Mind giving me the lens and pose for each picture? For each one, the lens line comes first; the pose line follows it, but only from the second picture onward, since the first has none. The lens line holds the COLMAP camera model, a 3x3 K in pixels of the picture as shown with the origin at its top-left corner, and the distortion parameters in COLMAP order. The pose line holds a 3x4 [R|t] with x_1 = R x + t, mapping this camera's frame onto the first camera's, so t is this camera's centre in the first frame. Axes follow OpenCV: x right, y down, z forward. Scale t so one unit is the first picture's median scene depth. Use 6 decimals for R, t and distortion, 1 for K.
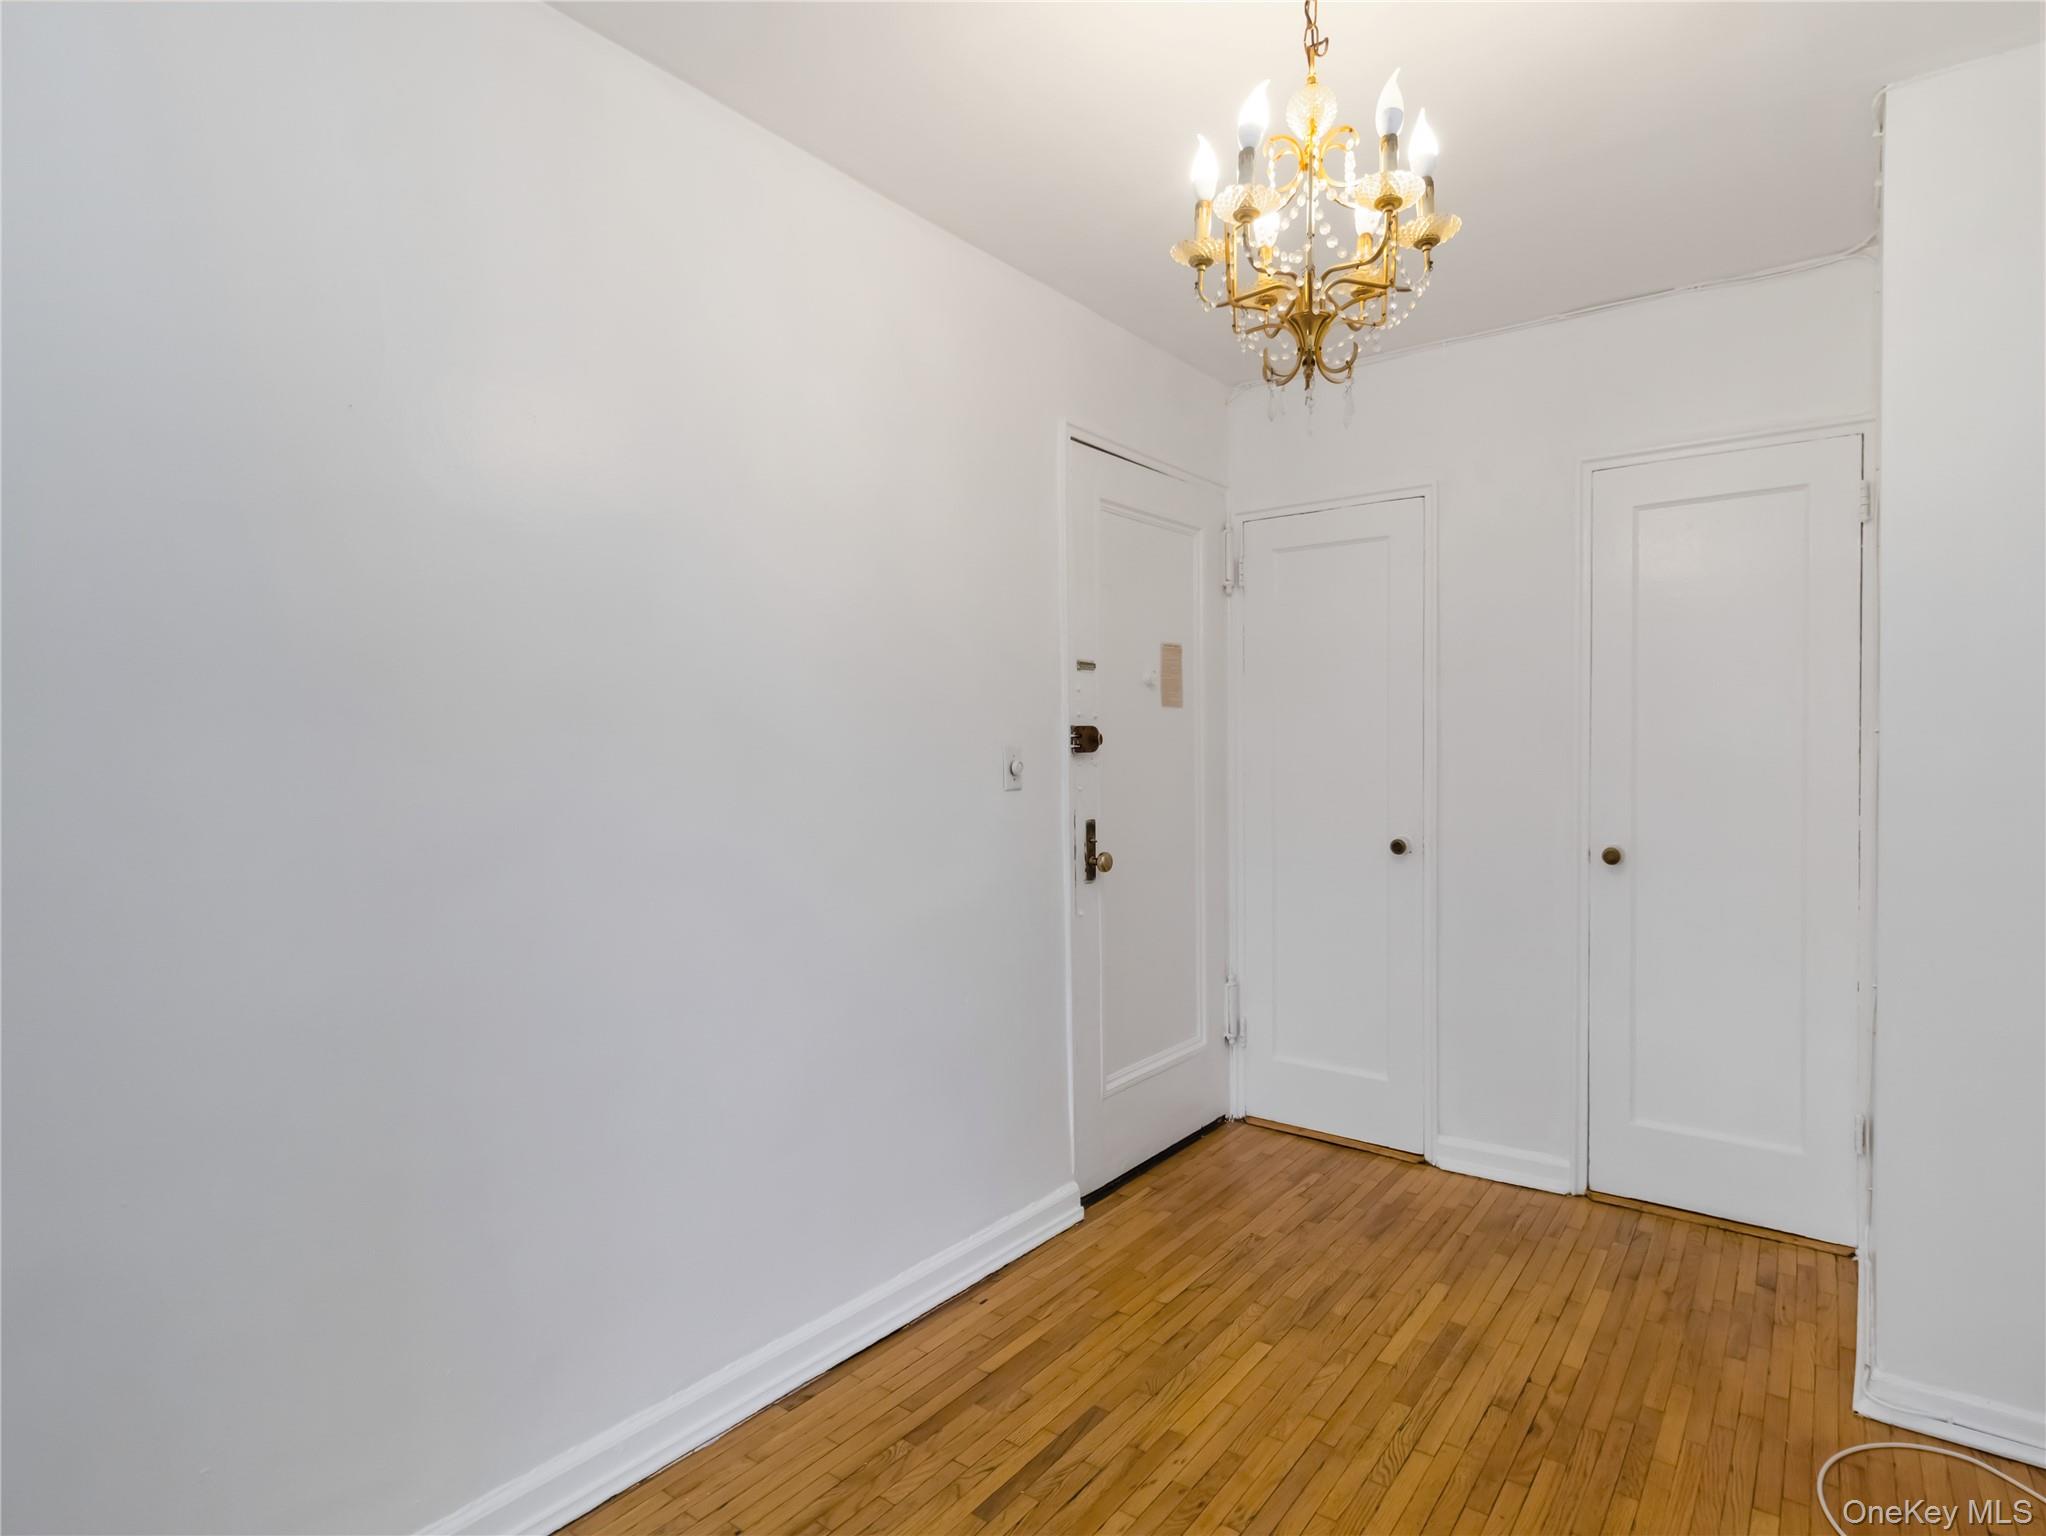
lens RADIAL K [[1091.9, 0, 1048.4], [0, 1091.9, 768.4], [0, 0, 1]] dist [0.001176, 0.000145]
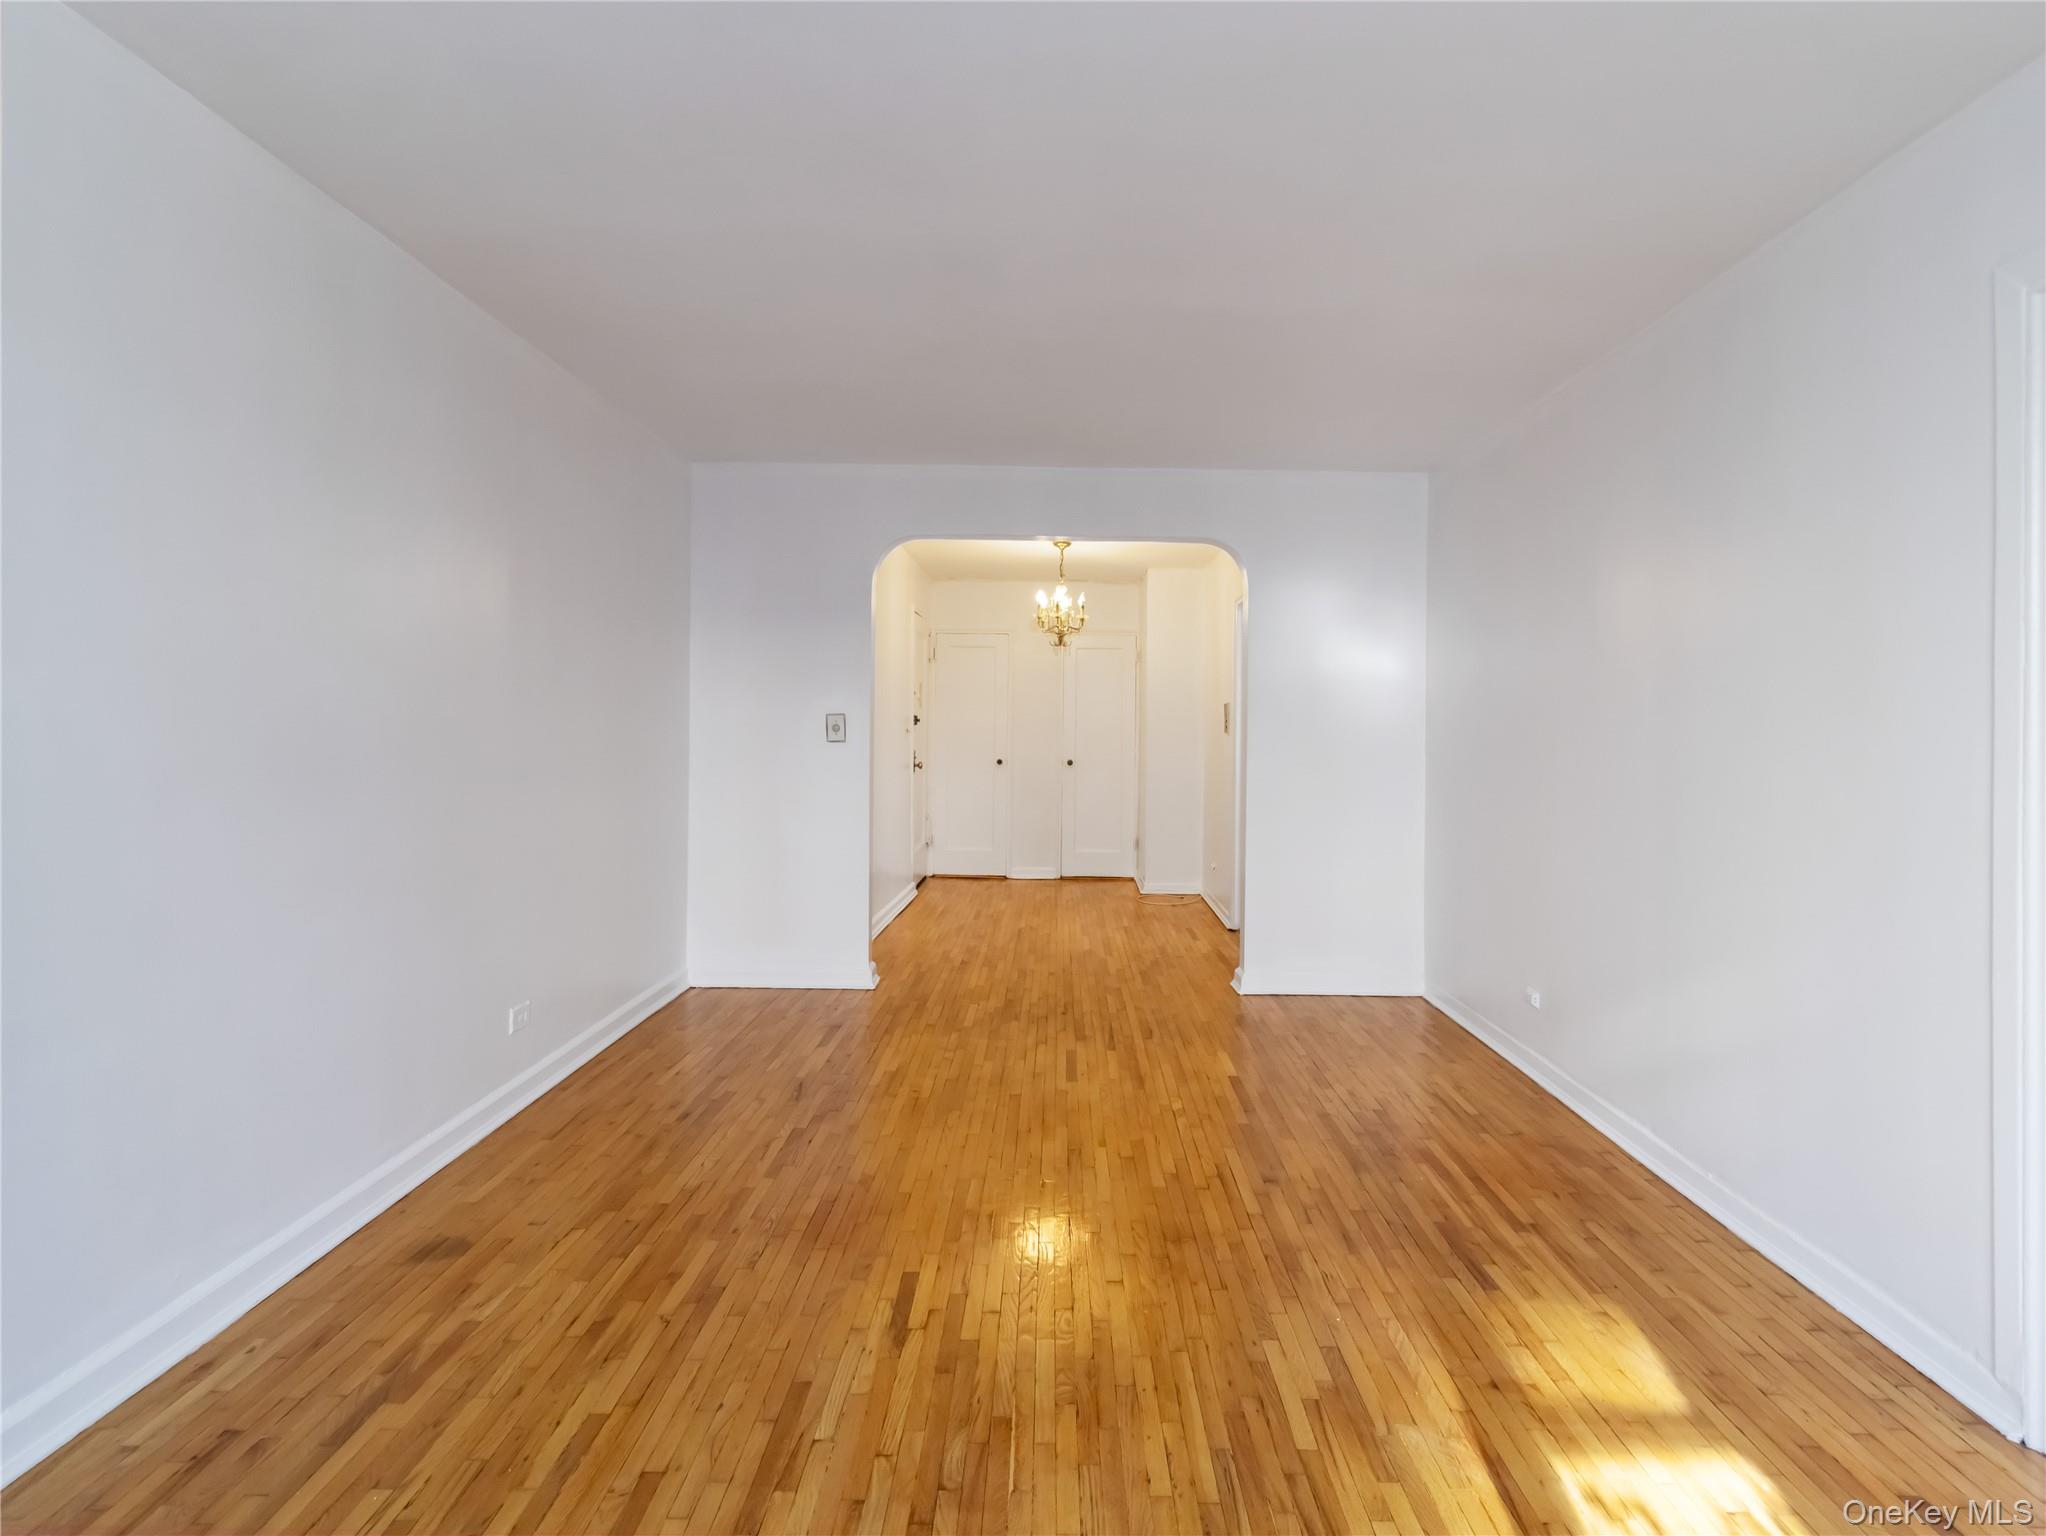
lens RADIAL K [[1089.2, 0, 1028.9], [0, 1089.2, 711.2], [0, 0, 1]] dist [0.001222, 0.000528]
pose [[0.816123, 0.019559, 0.577547, -1.285790], [-0.006092, 0.999663, -0.025246, 0.015541], [-0.577846, 0.017085, 0.815967, -1.356141]]
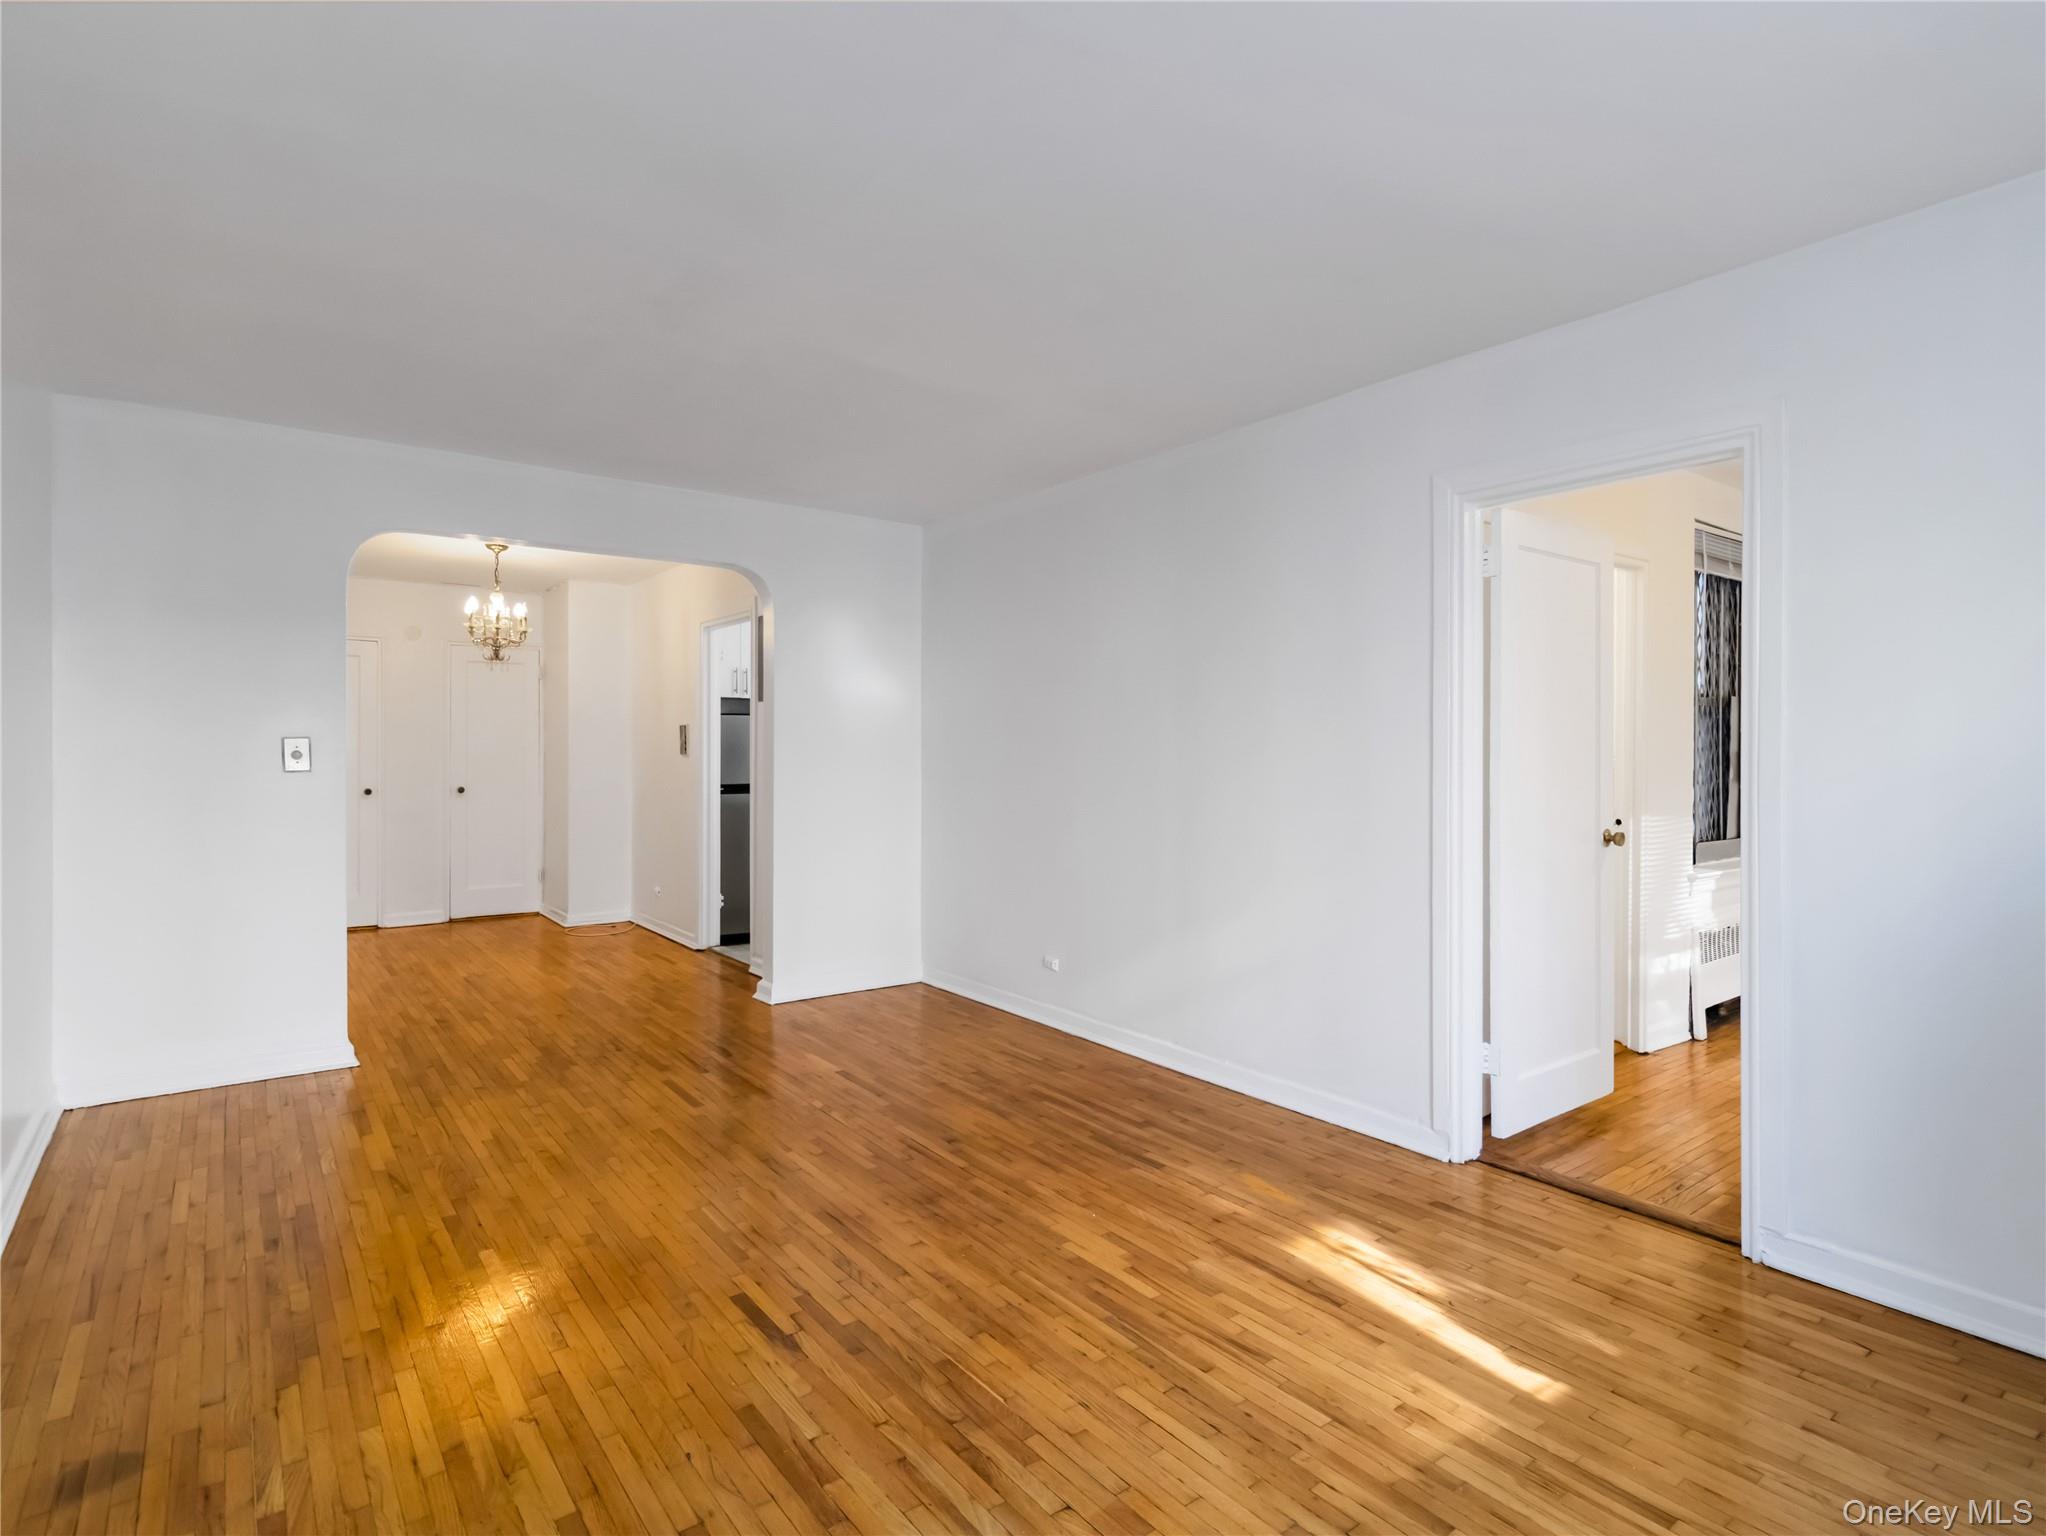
lens RADIAL K [[1089.7, 0, 1038.1], [0, 1089.7, 744.3], [0, 0, 1]] dist [0.000412, 0.000005]
pose [[0.286558, 0.007906, 0.958030, -1.601387], [0.008831, 0.999902, -0.010893, 0.010522], [-0.958022, 0.011582, 0.286460, -1.094060]]
